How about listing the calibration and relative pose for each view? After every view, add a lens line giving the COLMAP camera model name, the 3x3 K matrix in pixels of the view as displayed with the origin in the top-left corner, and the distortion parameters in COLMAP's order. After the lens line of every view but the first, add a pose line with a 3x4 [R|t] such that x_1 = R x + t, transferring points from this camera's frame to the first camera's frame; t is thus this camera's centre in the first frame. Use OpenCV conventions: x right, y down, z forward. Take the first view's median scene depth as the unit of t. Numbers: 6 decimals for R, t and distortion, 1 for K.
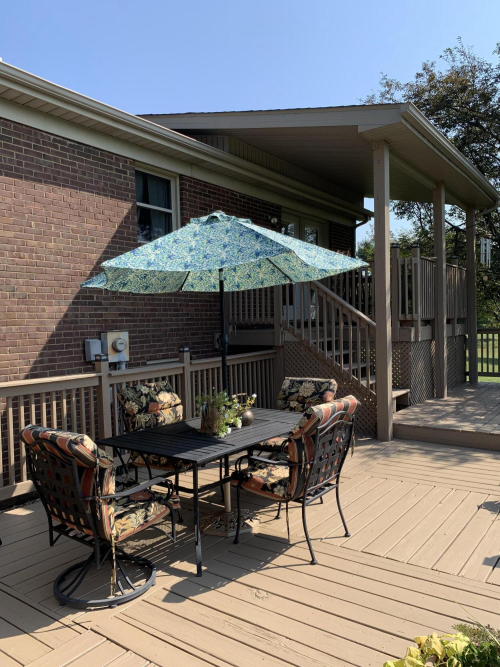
lens RADIAL K [[522.0, 0, 250.0], [0, 522.0, 333.5], [0, 0, 1]] dist [0.077707, -0.158843]
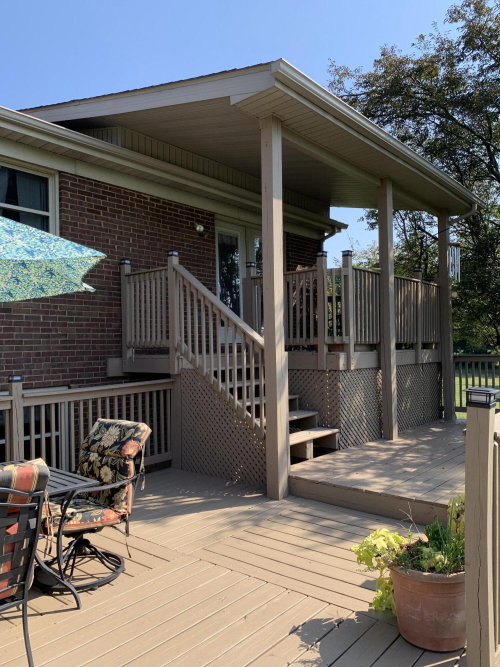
lens RADIAL K [[522.0, 0, 250.0], [0, 522.0, 333.5], [0, 0, 1]] dist [0.077707, -0.158843]
pose [[0.996960, 0.003390, -0.077843, 0.240705], [-0.007065, 0.998871, -0.046984, -0.002444], [0.077596, 0.047391, 0.995858, 0.186837]]
